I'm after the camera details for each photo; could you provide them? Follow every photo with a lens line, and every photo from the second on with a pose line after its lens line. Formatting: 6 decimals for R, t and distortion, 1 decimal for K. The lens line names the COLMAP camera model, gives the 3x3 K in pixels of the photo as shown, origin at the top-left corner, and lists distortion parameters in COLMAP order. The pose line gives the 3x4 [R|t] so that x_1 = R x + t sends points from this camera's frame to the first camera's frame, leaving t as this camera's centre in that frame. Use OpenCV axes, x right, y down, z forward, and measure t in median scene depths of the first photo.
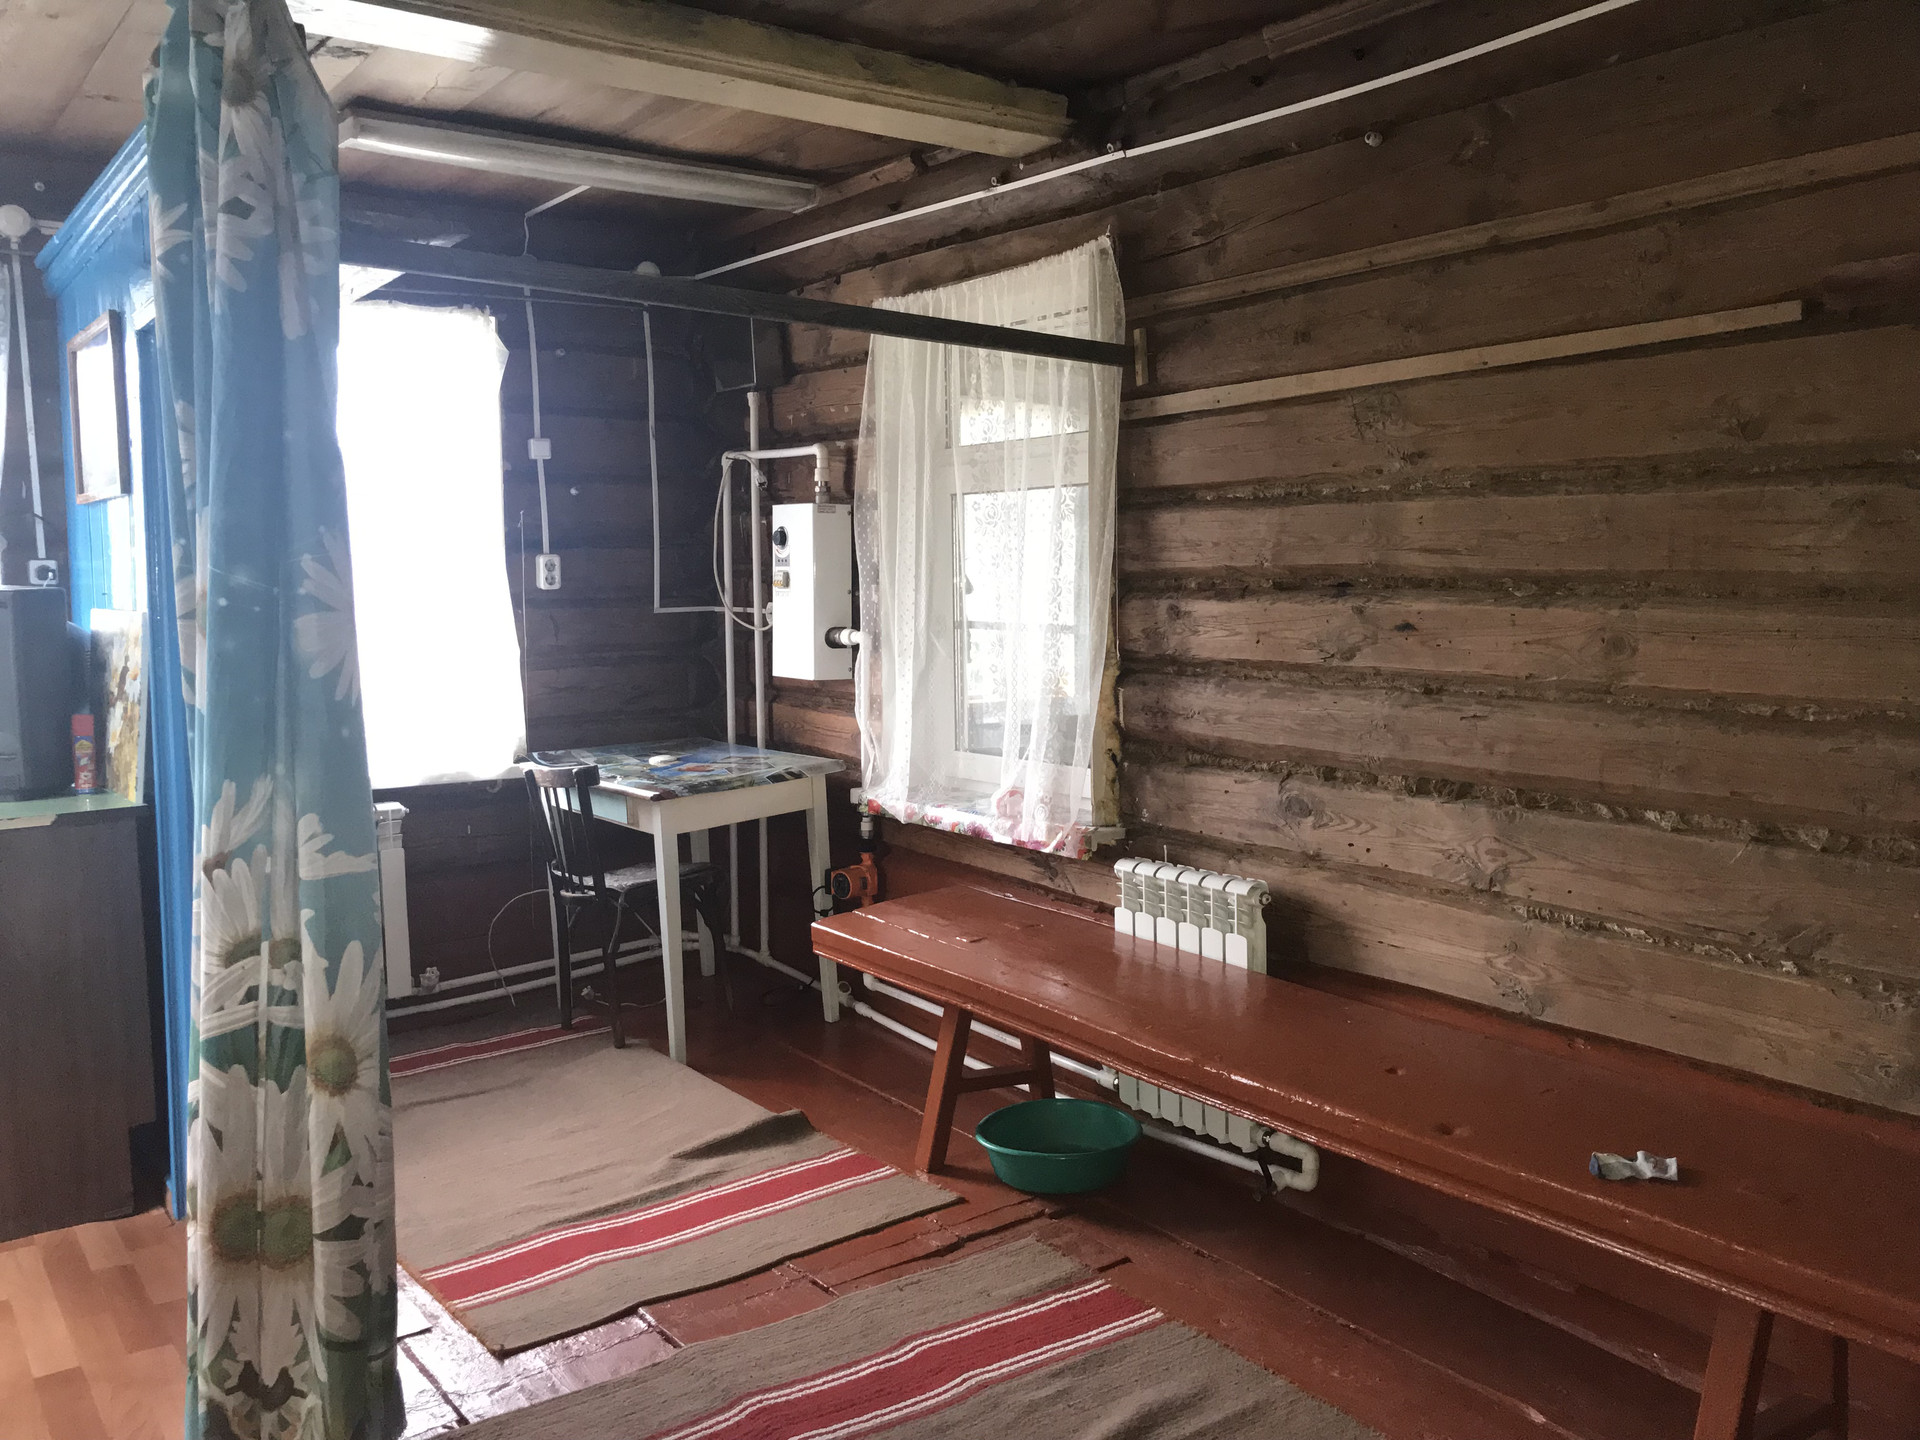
lens RADIAL K [[1558.0, 0, 945.3], [0, 1558.0, 710.4], [0, 0, 1]] dist [0.064805, -0.071132]
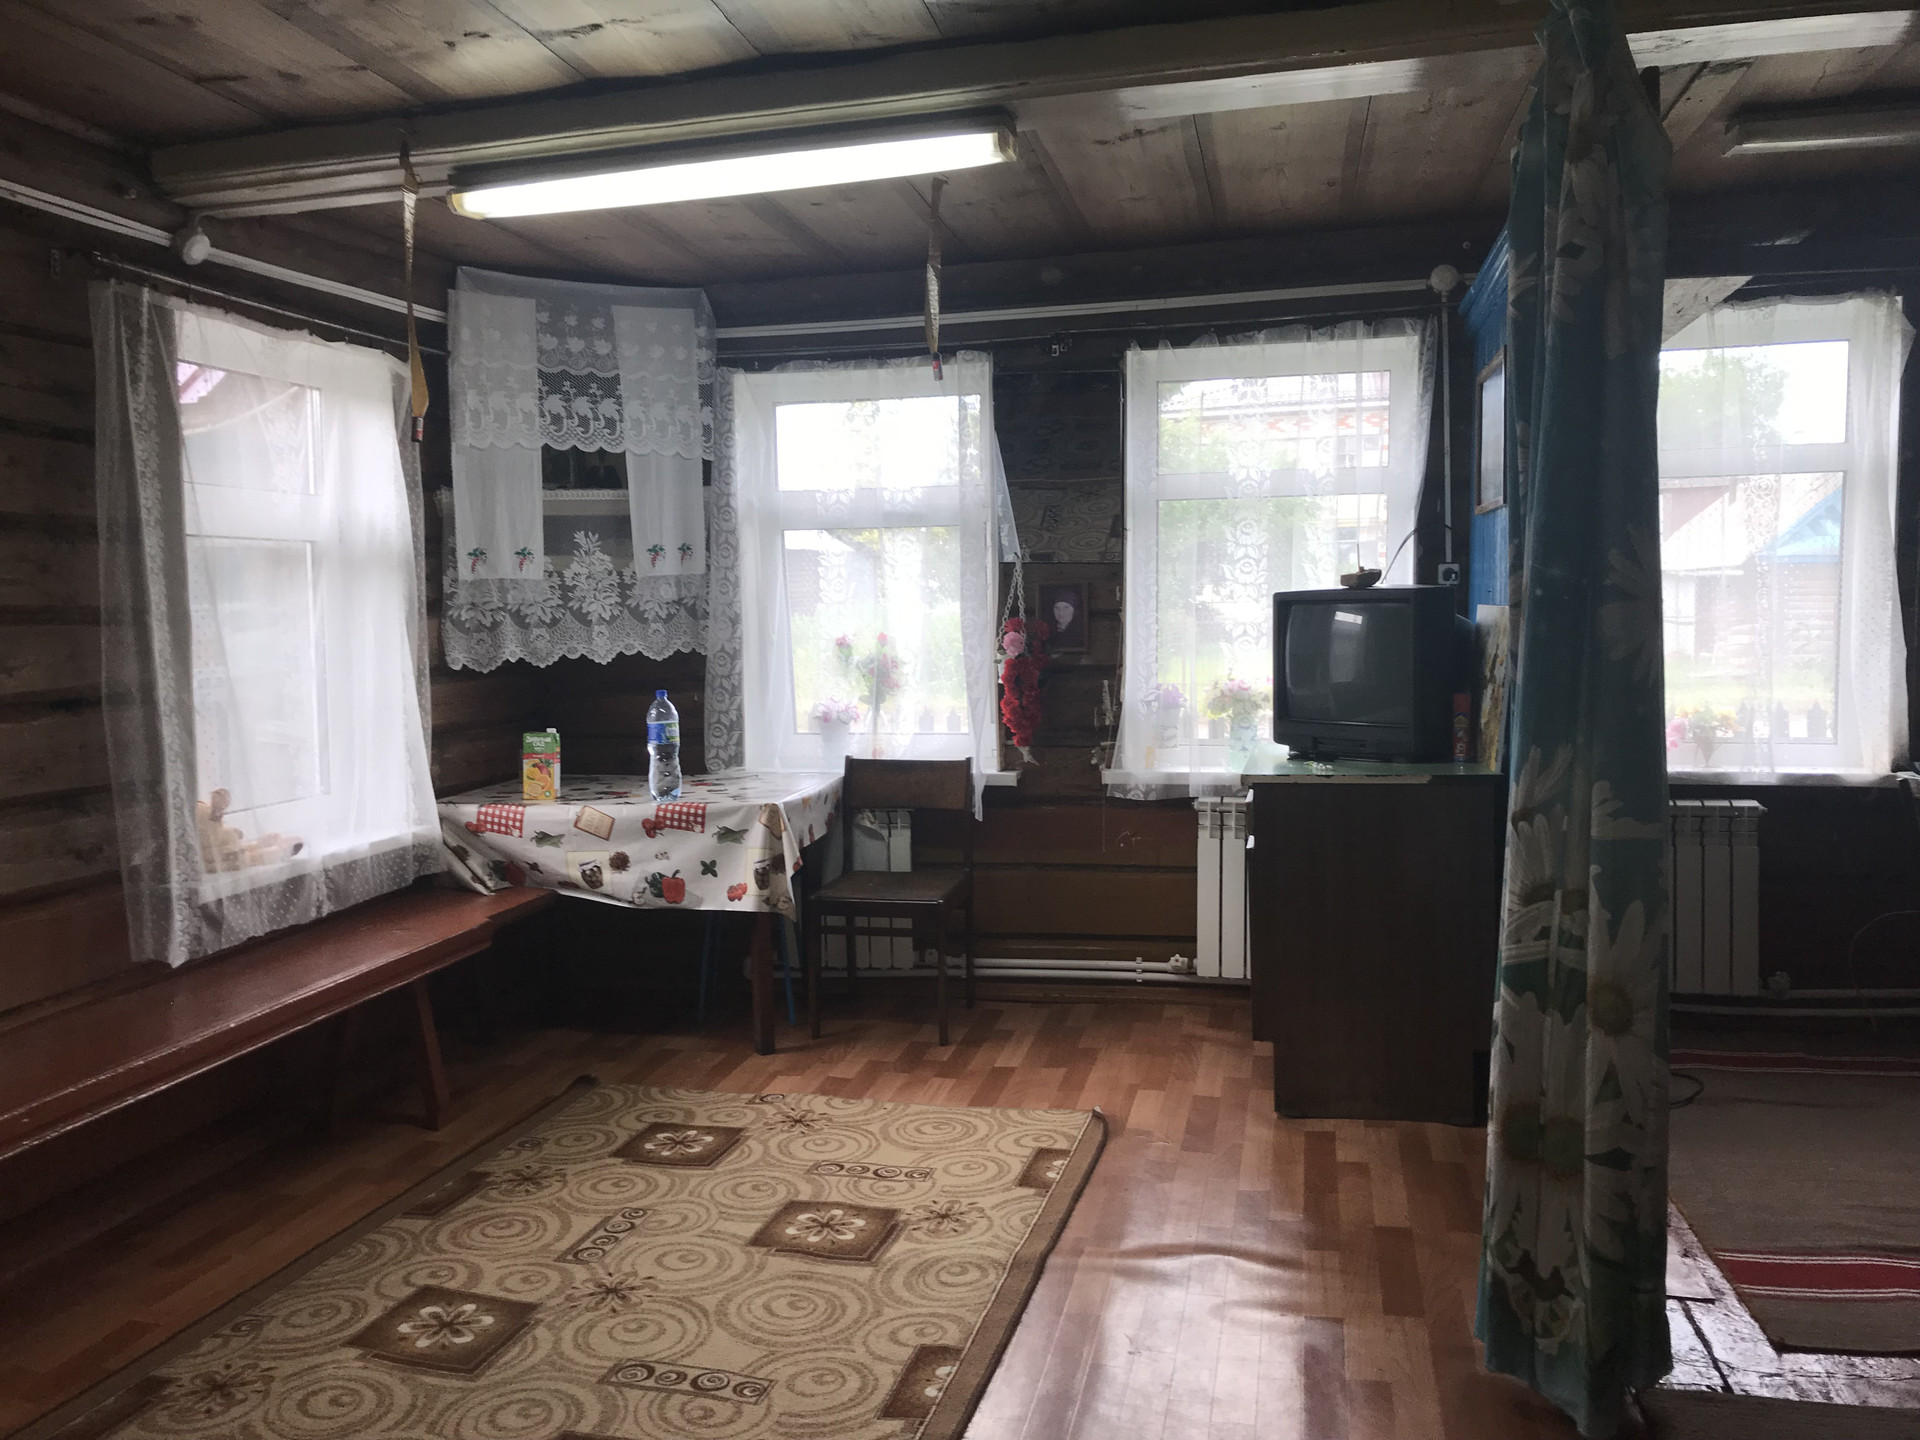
lens RADIAL K [[1571.0, 0, 936.6], [0, 1571.0, 708.6], [0, 0, 1]] dist [0.074529, -0.106232]
pose [[0.651562, 0.050674, -0.756901, 0.131435], [-0.054638, 0.998310, 0.019802, 0.016924], [0.756626, 0.028453, 0.653229, -0.091903]]
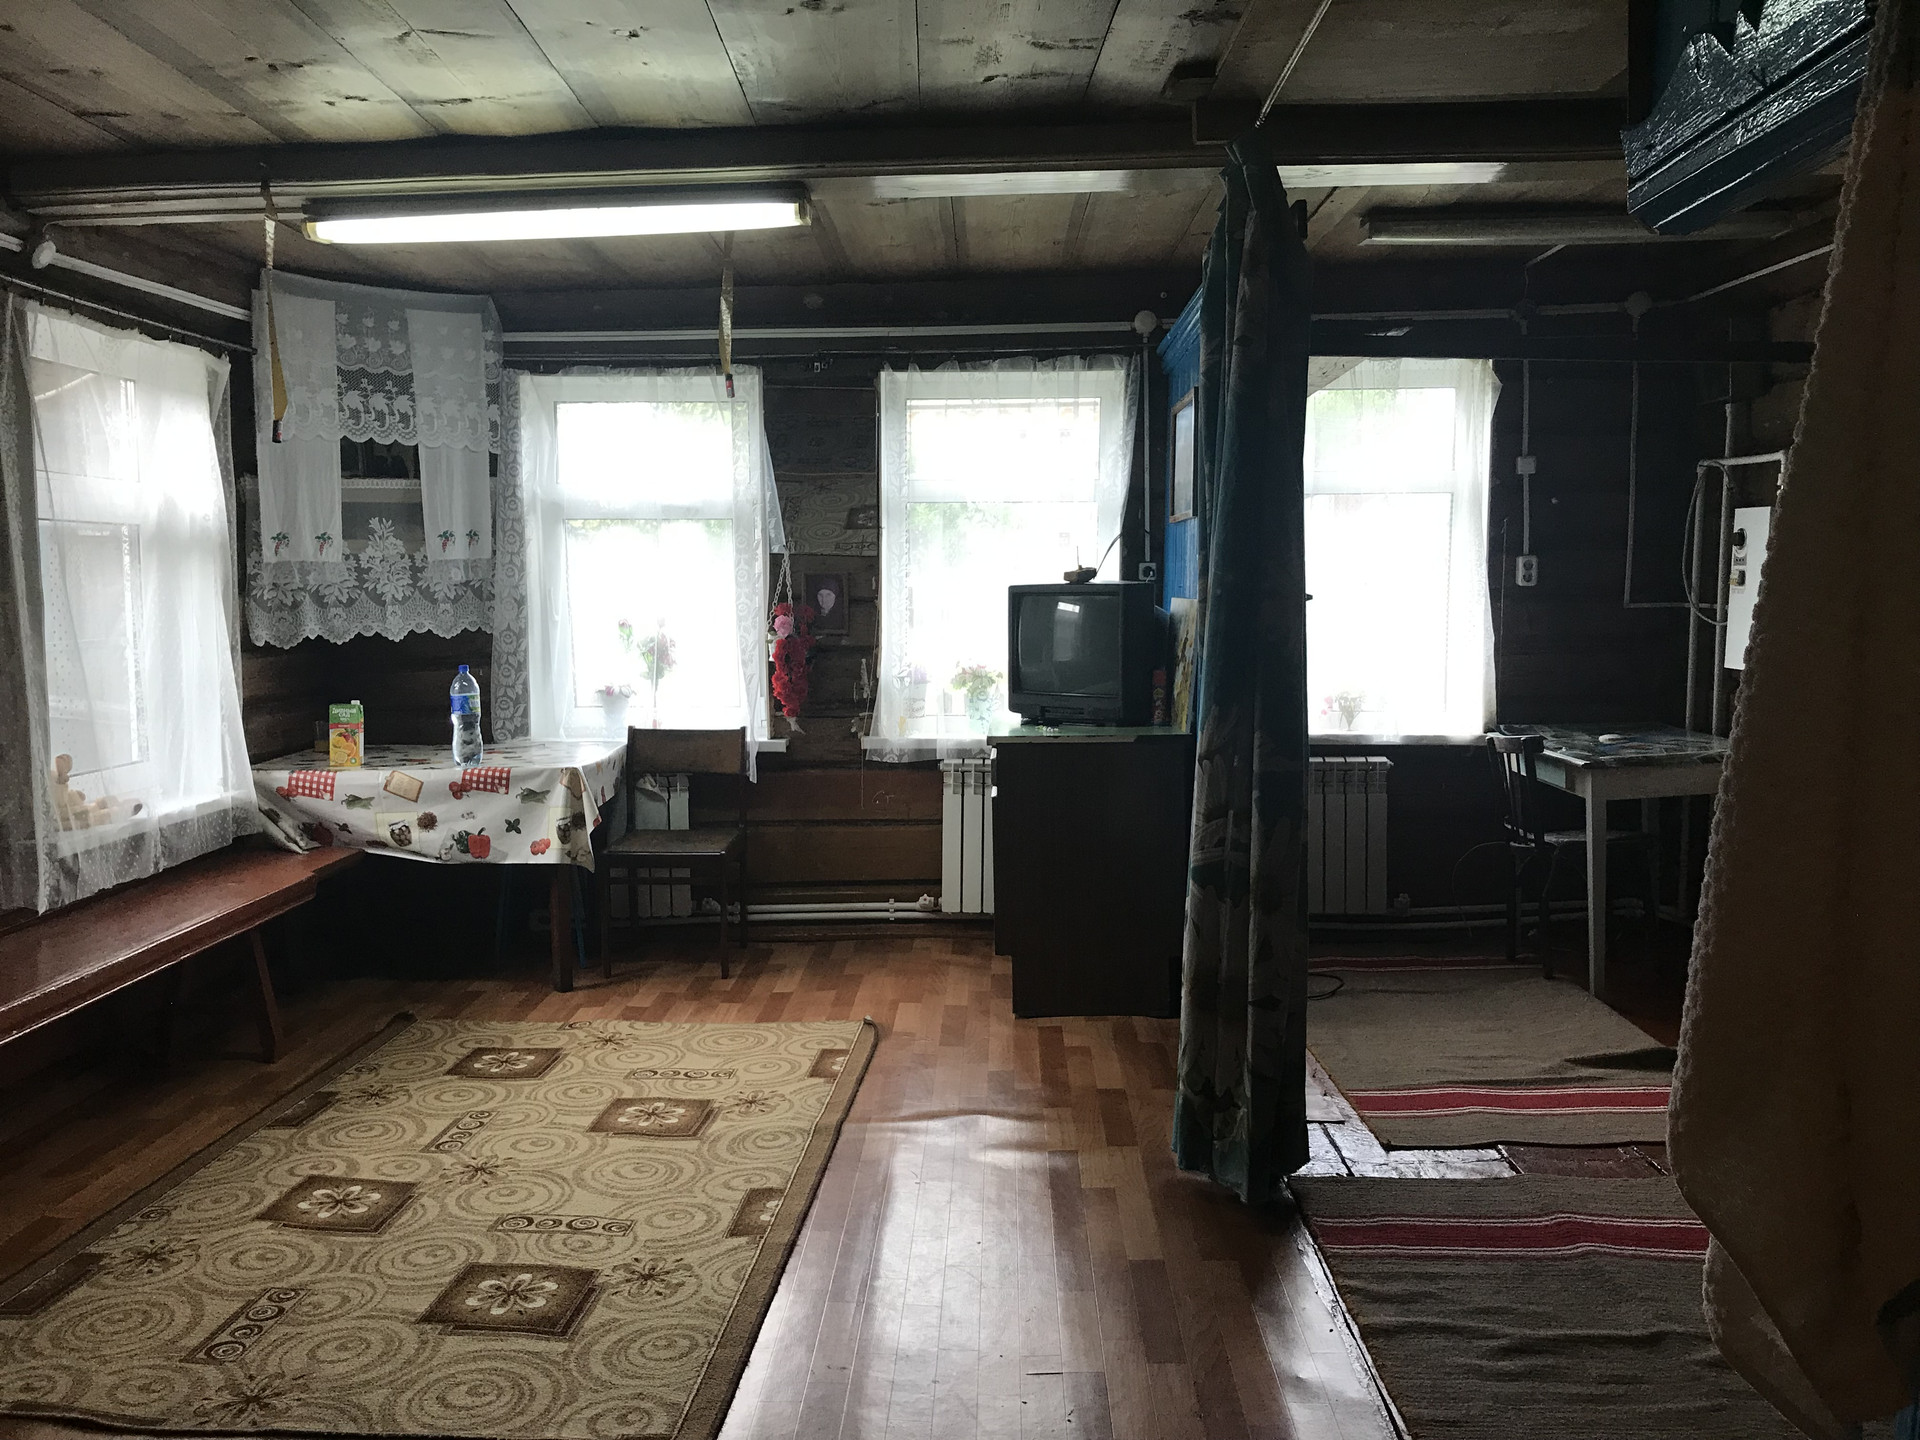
lens RADIAL K [[1571.0, 0, 936.6], [0, 1571.0, 708.6], [0, 0, 1]] dist [0.074529, -0.106232]
pose [[0.781857, 0.058311, -0.620725, 0.276411], [-0.058097, 0.998099, 0.020583, 0.028728], [0.620745, 0.019970, 0.783758, -0.370611]]
